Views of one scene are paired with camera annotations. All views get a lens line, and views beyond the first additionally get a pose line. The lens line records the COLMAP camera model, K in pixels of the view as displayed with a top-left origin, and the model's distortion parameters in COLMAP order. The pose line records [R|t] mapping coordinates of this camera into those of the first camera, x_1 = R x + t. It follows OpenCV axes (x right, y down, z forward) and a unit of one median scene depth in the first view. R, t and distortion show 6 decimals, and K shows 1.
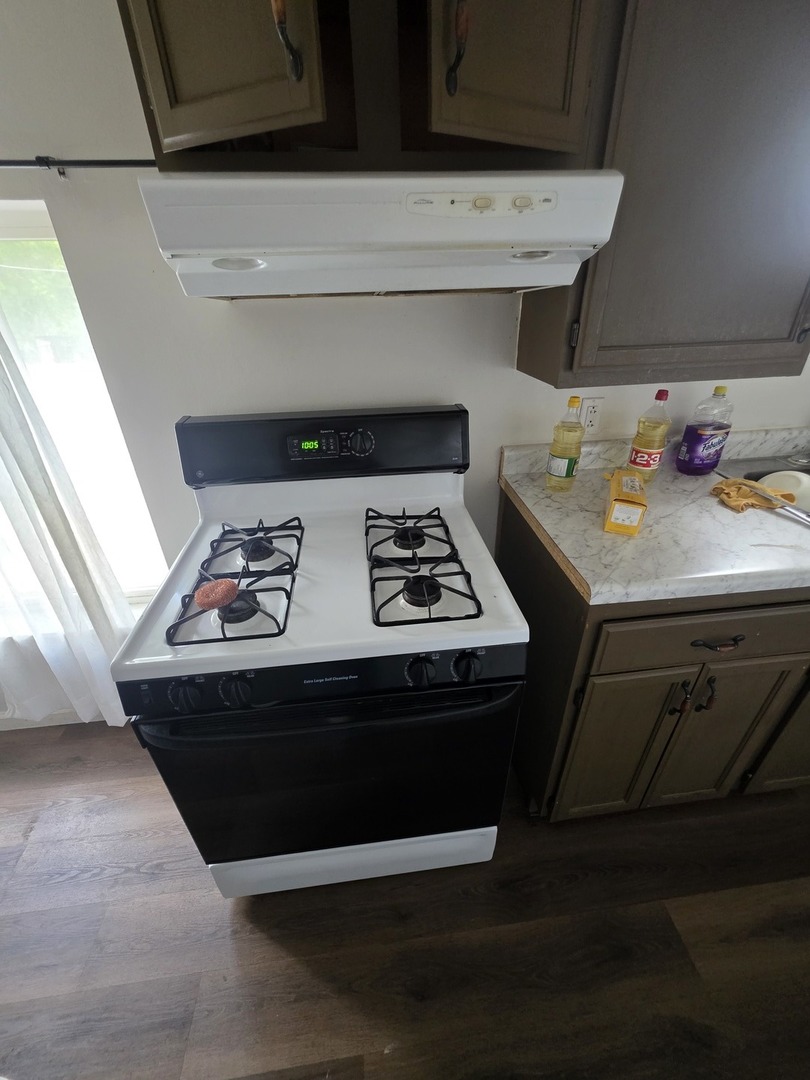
lens RADIAL K [[431.6, 0, 404.5], [0, 431.6, 537.9], [0, 0, 1]] dist [0.002528, 0.000303]
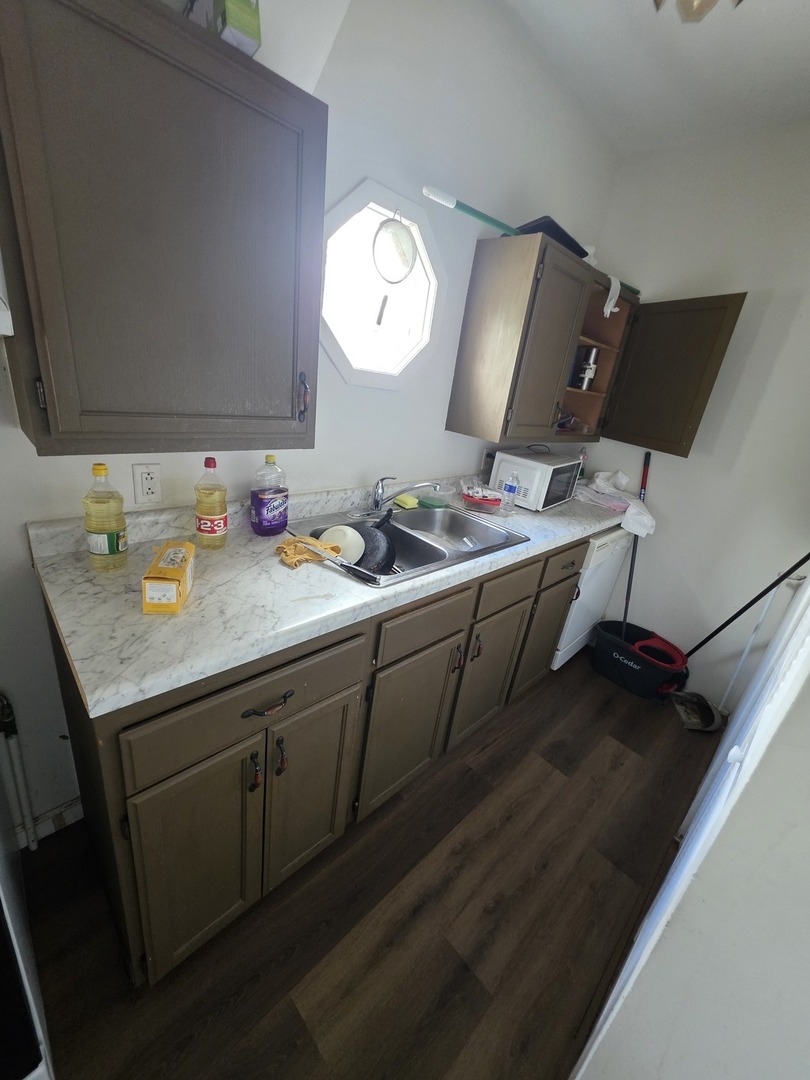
lens RADIAL K [[431.6, 0, 403.6], [0, 431.6, 539.1], [0, 0, 1]] dist [0.002528, 0.000303]
pose [[0.783178, -0.100822, 0.613569, 0.305440], [0.174851, 0.982659, -0.061715, -0.016054], [-0.596707, 0.155617, 0.787225, -0.026152]]
